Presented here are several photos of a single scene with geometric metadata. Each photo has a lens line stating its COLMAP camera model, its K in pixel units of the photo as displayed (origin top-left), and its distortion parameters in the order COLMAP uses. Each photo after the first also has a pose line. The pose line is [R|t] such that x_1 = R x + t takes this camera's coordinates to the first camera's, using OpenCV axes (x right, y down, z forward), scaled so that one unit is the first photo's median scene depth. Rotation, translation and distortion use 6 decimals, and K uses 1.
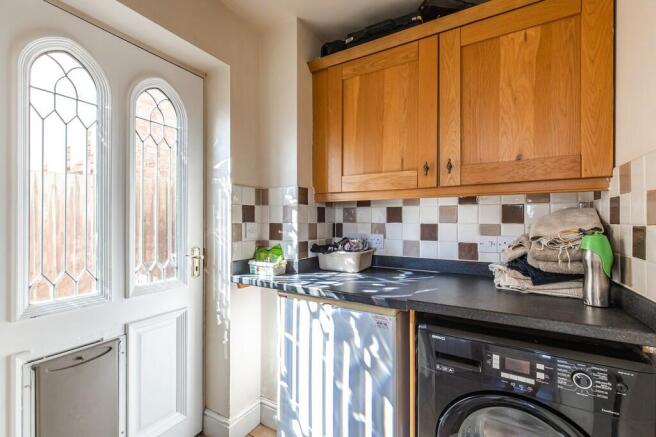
lens RADIAL K [[293.0, 0, 323.7], [0, 293.0, 221.7], [0, 0, 1]] dist [0.004282, -0.000776]
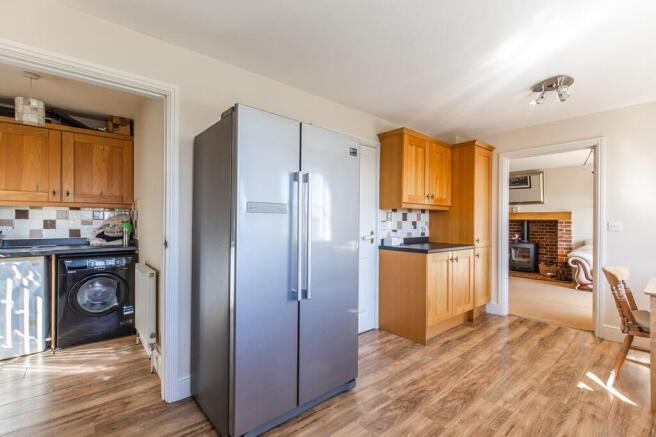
lens RADIAL K [[293.0, 0, 329.3], [0, 293.0, 221.7], [0, 0, 1]] dist [0.004282, -0.000776]
pose [[0.315674, 0.002895, 0.948863, -1.146232], [-0.001020, 0.999996, -0.002711, 0.029498], [-0.948867, -0.000112, 0.315675, -1.711585]]
